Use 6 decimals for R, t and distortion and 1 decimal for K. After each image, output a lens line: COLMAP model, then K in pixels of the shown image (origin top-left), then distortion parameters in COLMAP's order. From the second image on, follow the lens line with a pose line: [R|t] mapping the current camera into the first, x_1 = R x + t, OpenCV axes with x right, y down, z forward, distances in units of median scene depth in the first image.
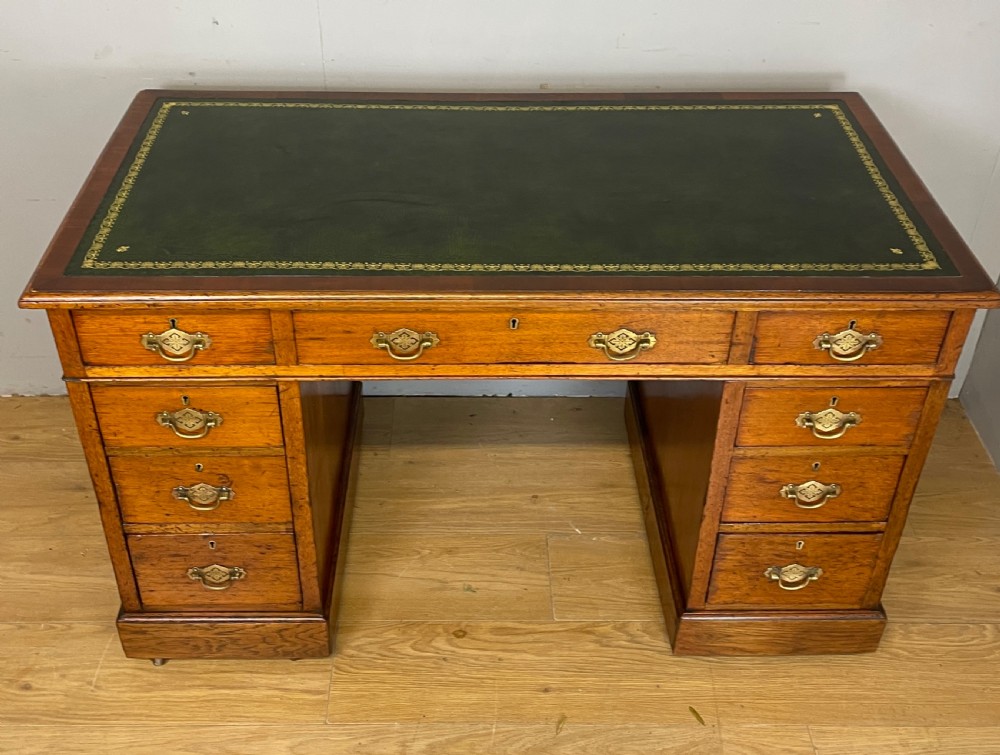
lens RADIAL K [[1080.1, 0, 445.1], [0, 1080.1, 249.6], [0, 0, 1]] dist [0.028959, -0.048488]
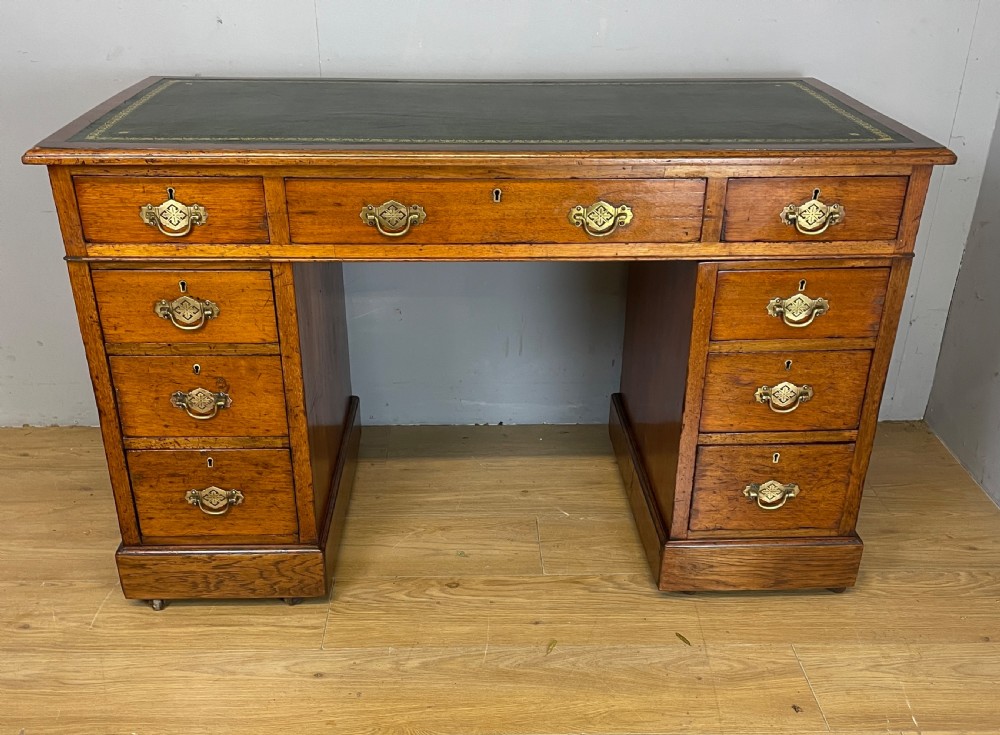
lens RADIAL K [[1008.2, 0, 468.0], [0, 1008.2, 443.3], [0, 0, 1]] dist [0.029134, -0.013146]
pose [[0.999744, -0.009643, 0.020460, 0.010700], [0.011400, 0.996091, -0.087593, 0.335614], [-0.019535, 0.087804, 0.995946, 0.034867]]
